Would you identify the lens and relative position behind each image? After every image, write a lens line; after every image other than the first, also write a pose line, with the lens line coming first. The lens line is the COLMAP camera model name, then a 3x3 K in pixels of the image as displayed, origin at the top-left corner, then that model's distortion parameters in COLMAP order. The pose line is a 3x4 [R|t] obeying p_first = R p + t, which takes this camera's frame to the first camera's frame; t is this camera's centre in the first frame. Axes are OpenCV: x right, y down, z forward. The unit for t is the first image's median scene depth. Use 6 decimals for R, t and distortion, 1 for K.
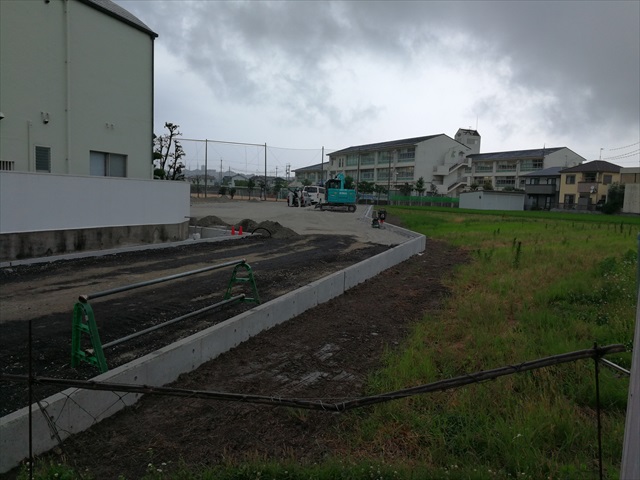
lens RADIAL K [[528.6, 0, 326.5], [0, 528.6, 241.2], [0, 0, 1]] dist [0.019512, -0.014333]
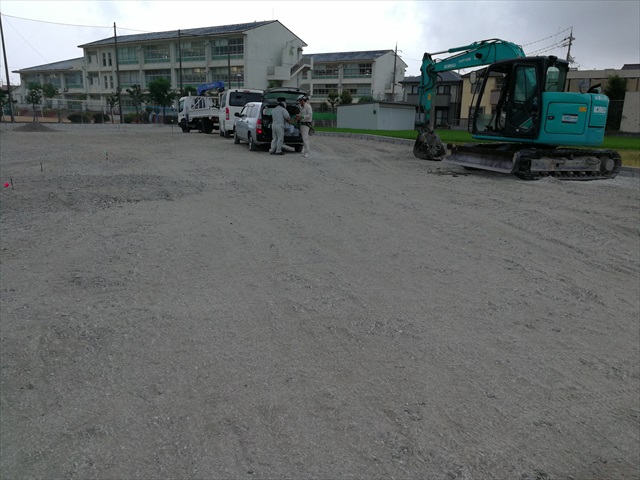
lens RADIAL K [[528.6, 0, 326.5], [0, 528.6, 245.1], [0, 0, 1]] dist [0.019512, -0.014333]
pose [[0.874060, -0.128790, 0.468435, -0.098846], [0.048035, 0.982407, 0.180470, -0.031541], [-0.483437, -0.135241, 0.864869, 0.317971]]
